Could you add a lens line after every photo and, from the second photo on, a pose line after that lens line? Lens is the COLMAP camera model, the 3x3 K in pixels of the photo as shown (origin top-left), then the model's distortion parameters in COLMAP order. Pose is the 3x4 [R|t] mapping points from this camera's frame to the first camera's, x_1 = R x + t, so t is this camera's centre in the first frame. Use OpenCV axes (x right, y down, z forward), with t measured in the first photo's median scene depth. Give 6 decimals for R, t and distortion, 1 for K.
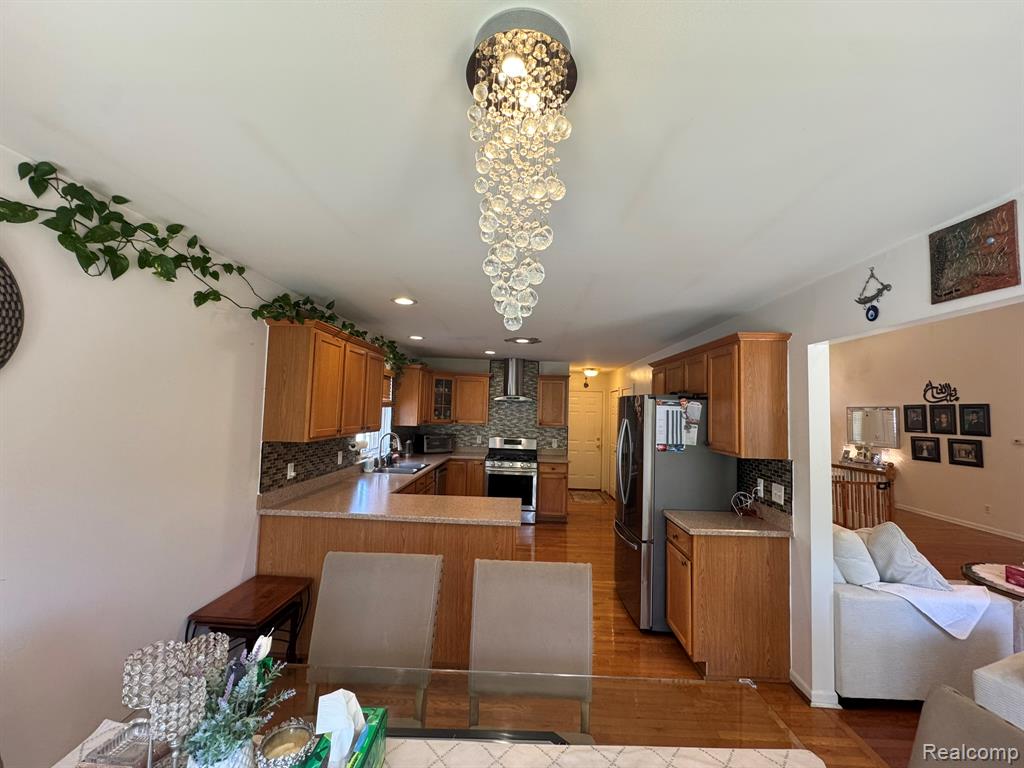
lens RADIAL K [[411.0, 0, 515.4], [0, 411.0, 383.9], [0, 0, 1]] dist [0.000614, -0.000031]
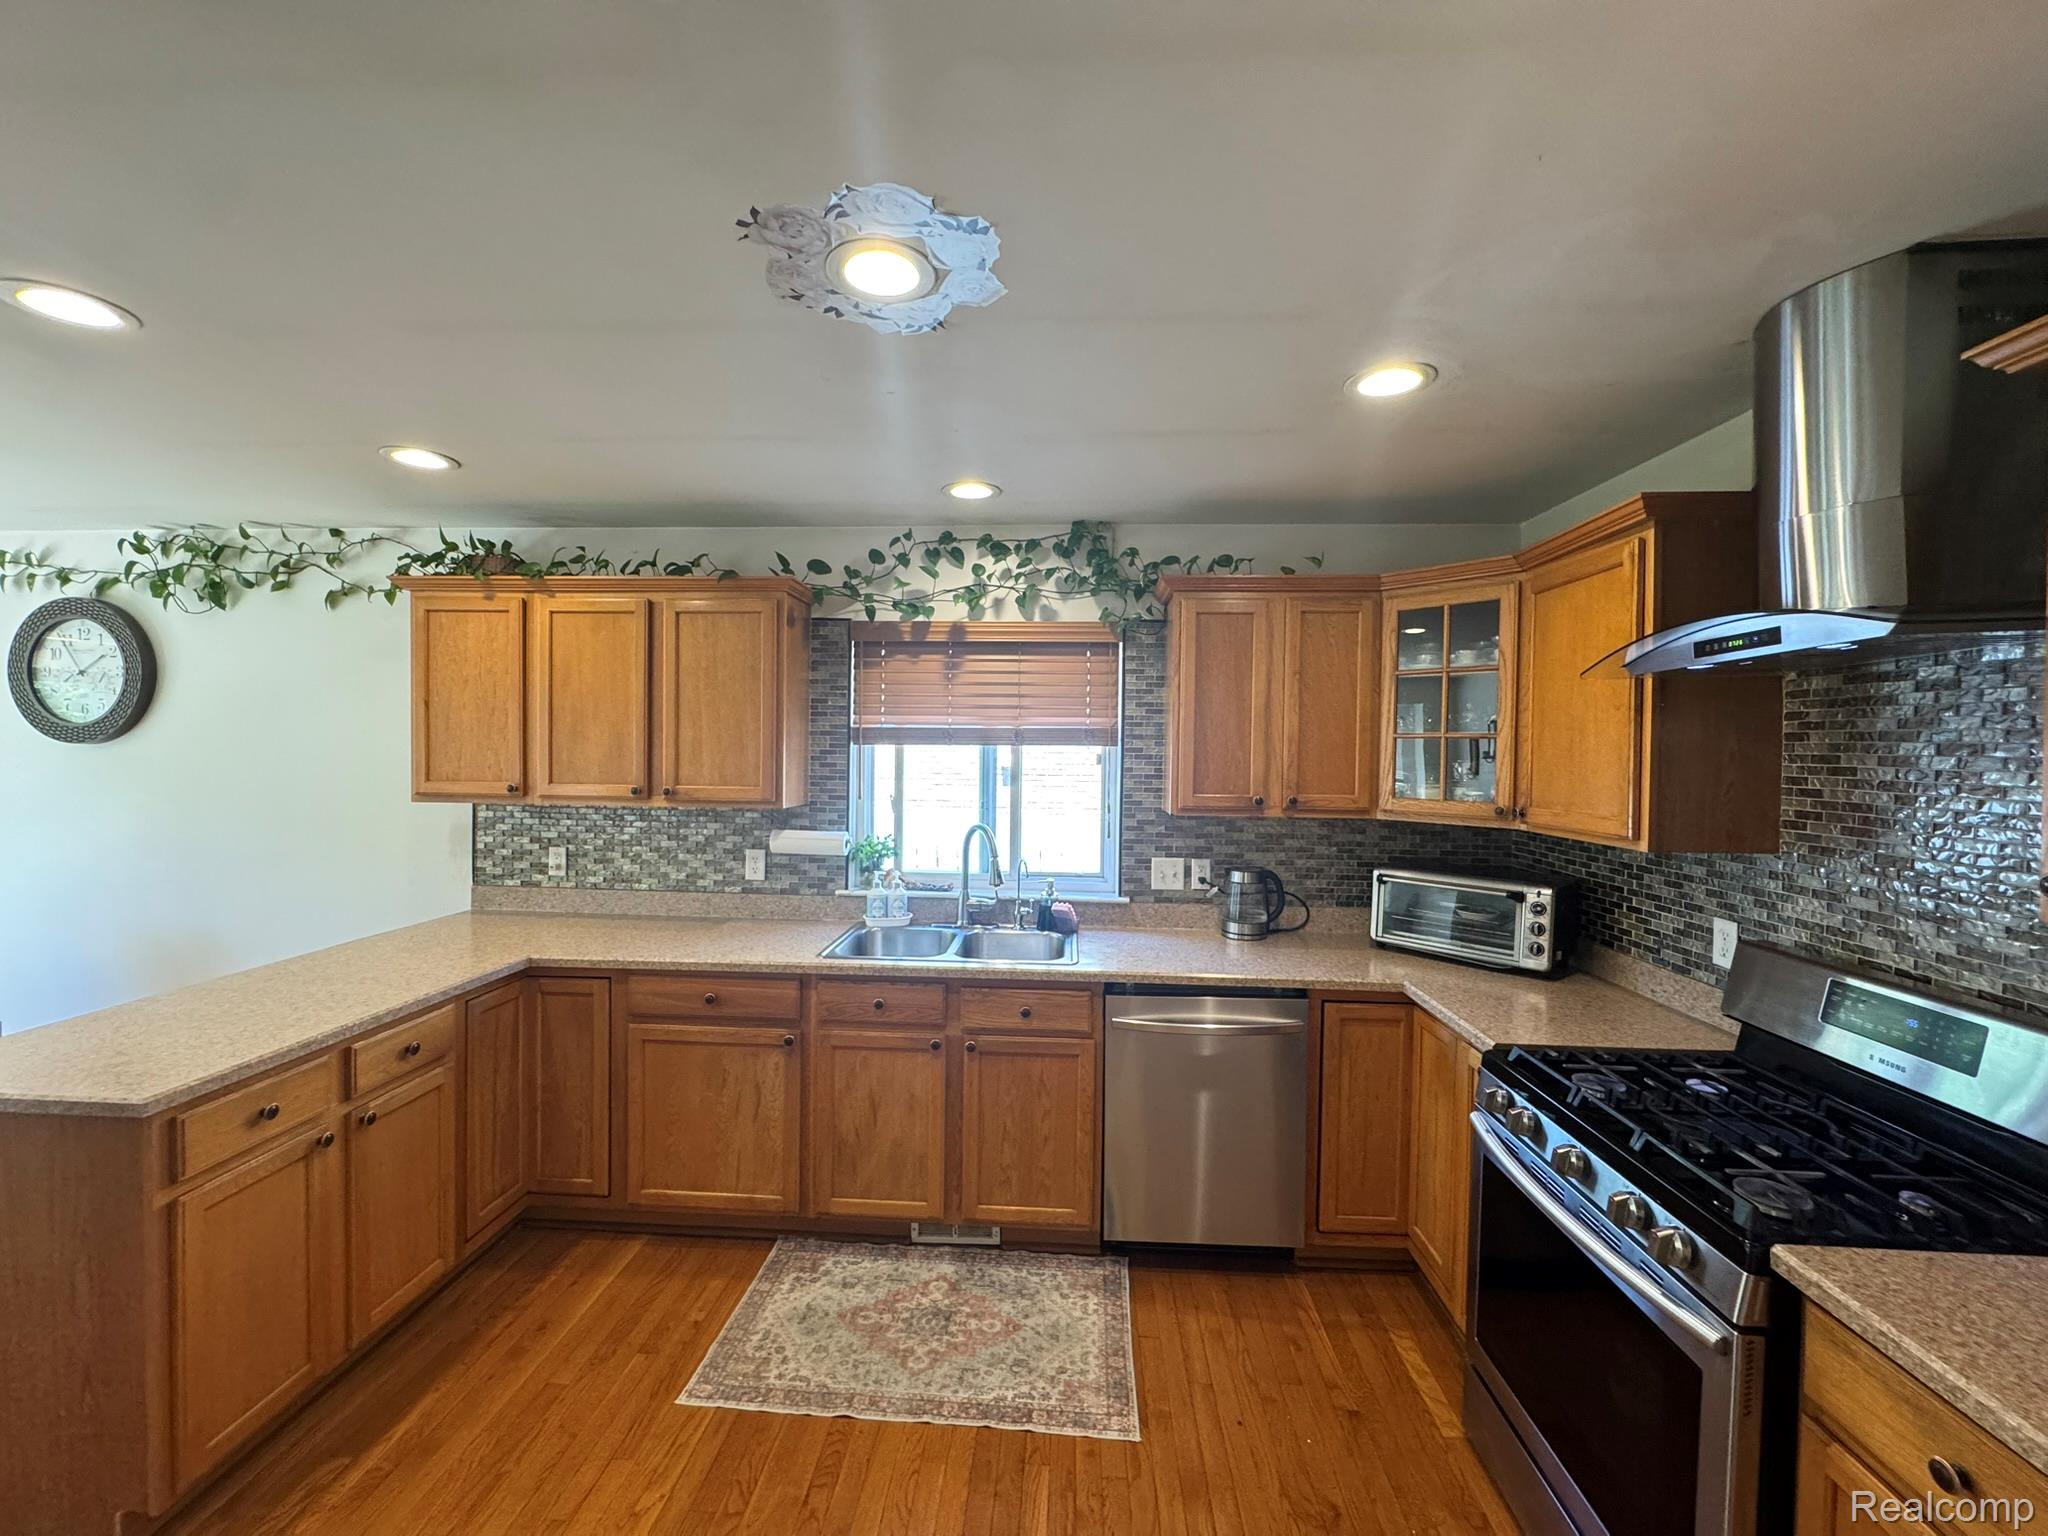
lens RADIAL K [[822.1, 0, 1030.7], [0, 822.1, 767.8], [0, 0, 1]] dist [0.000614, -0.000031]
pose [[-0.039700, -0.009205, -0.999169, 0.558420], [0.050840, 0.998644, -0.011220, 0.148232], [0.997917, -0.051243, -0.039178, 1.870130]]
